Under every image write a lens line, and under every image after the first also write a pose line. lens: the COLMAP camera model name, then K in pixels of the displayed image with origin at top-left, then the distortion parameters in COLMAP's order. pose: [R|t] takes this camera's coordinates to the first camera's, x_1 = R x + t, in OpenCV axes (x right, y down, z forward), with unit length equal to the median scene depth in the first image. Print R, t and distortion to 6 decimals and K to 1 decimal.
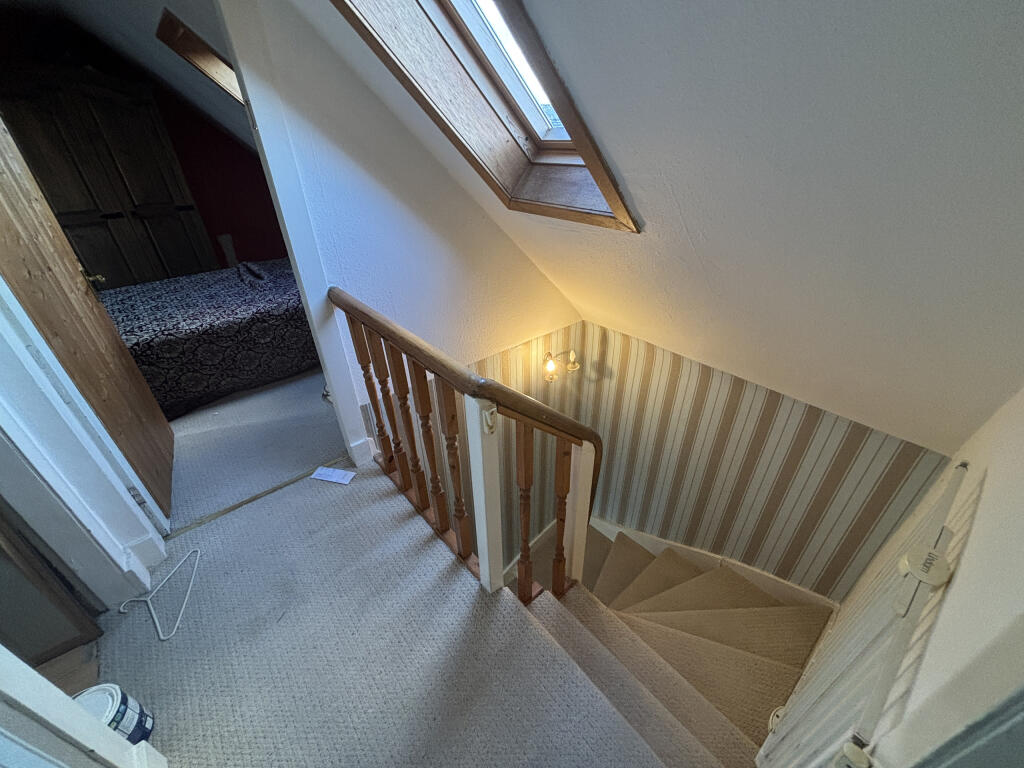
lens RADIAL K [[411.0, 0, 512.9], [0, 411.0, 387.3], [0, 0, 1]] dist [-0.000571, 0.001313]
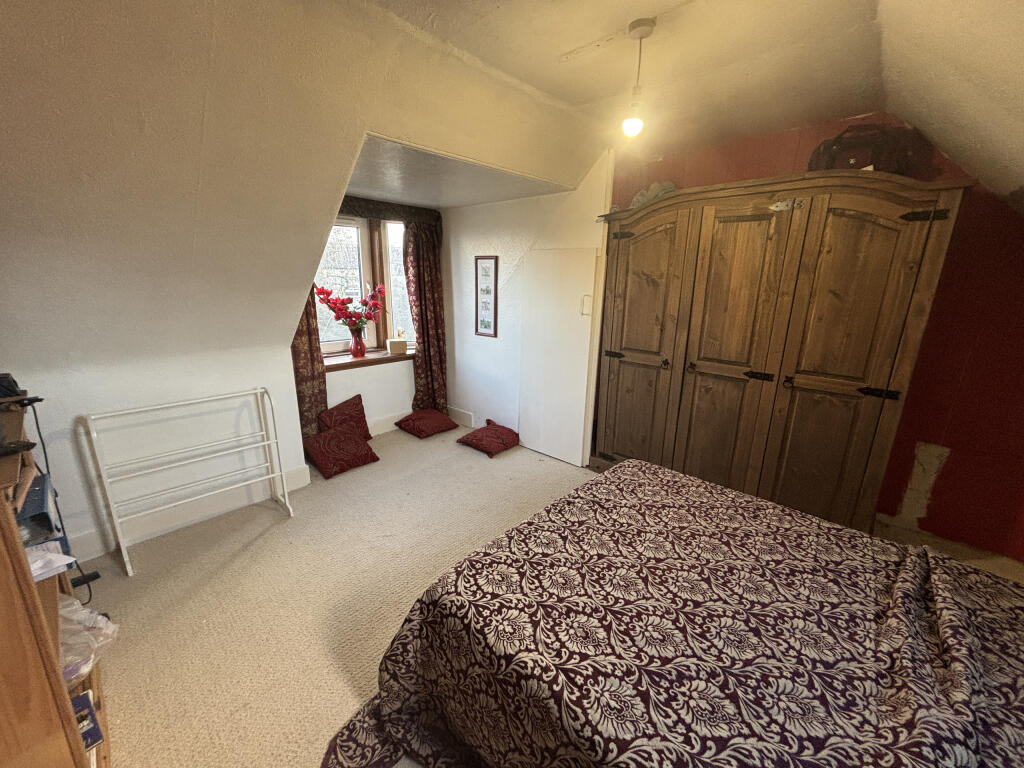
lens RADIAL K [[411.0, 0, 511.8], [0, 411.0, 385.2], [0, 0, 1]] dist [-0.000571, 0.001313]
pose [[0.125810, 0.260811, -0.957157, -0.366694], [-0.533654, 0.831129, 0.156326, -0.282654], [0.836293, 0.491123, 0.243747, 0.487670]]
